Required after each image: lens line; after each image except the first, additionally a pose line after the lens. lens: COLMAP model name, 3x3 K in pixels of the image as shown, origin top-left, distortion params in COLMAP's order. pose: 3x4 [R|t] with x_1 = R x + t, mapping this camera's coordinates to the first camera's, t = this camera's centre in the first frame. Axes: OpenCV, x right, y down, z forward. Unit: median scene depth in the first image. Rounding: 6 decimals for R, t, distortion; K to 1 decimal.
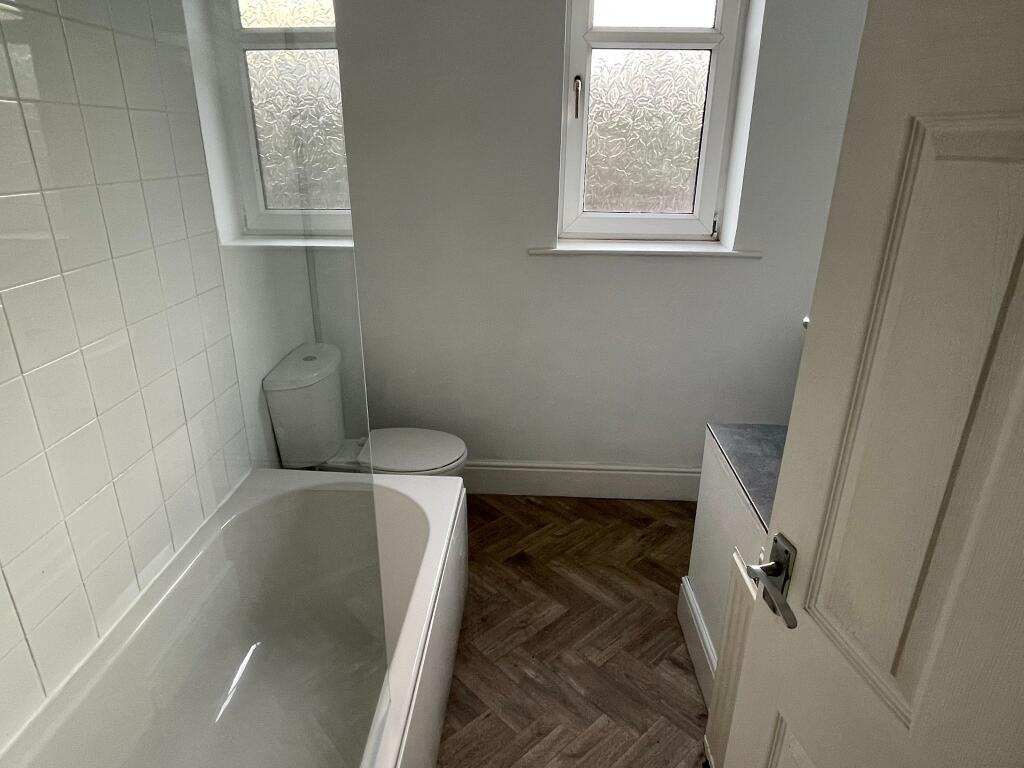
lens RADIAL K [[618.4, 0, 509.9], [0, 618.4, 377.4], [0, 0, 1]] dist [-0.003918, -0.000986]
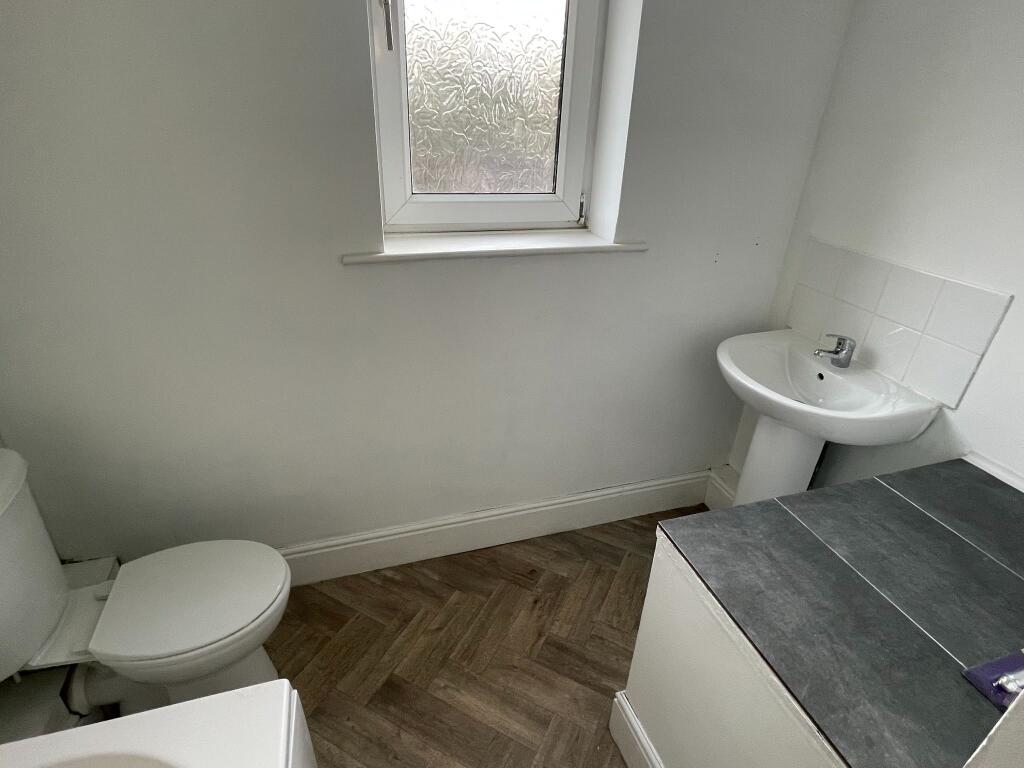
lens RADIAL K [[531.4, 0, 512.0], [0, 531.4, 384.0], [0, 0, 1]] dist [-0.000184, -0.000235]
pose [[0.936704, -0.137479, 0.322002, -0.001653], [0.098411, 0.985989, 0.134690, -0.130221], [-0.336007, -0.094476, 0.937109, 0.388453]]
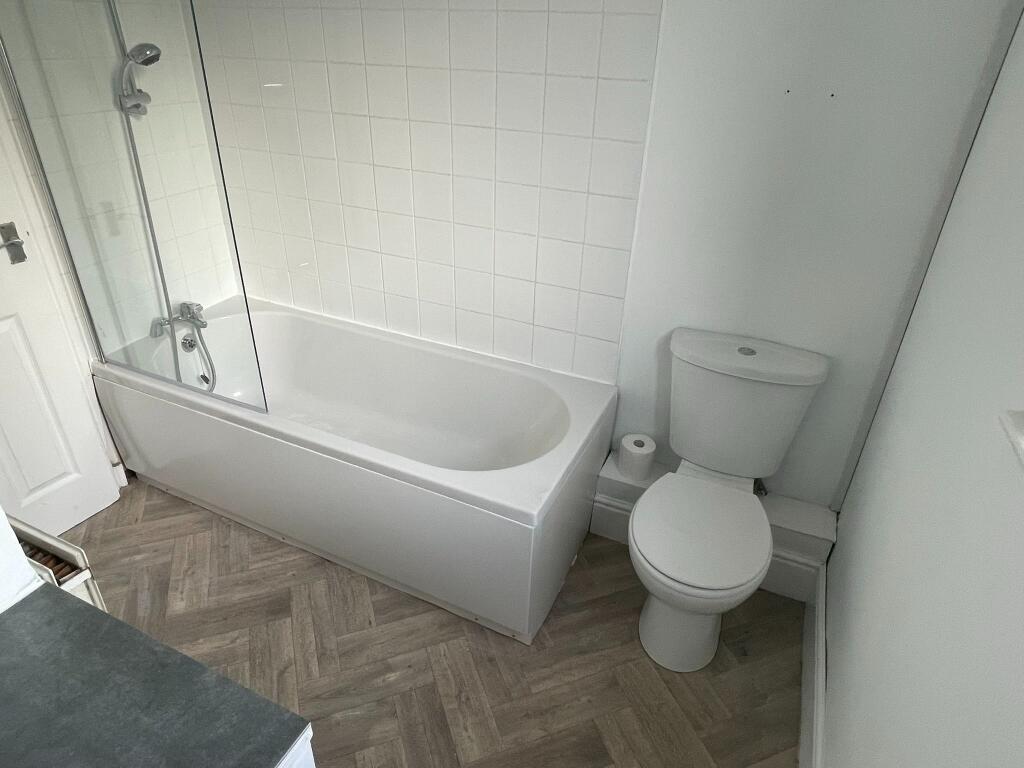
lens RADIAL K [[618.4, 0, 509.9], [0, 618.4, 377.4], [0, 0, 1]] dist [-0.003918, -0.000986]
pose [[-0.369934, 0.434897, -0.820983, 0.392342], [-0.361359, 0.746737, 0.558394, -0.305282], [0.855902, 0.503239, -0.119089, 0.791089]]
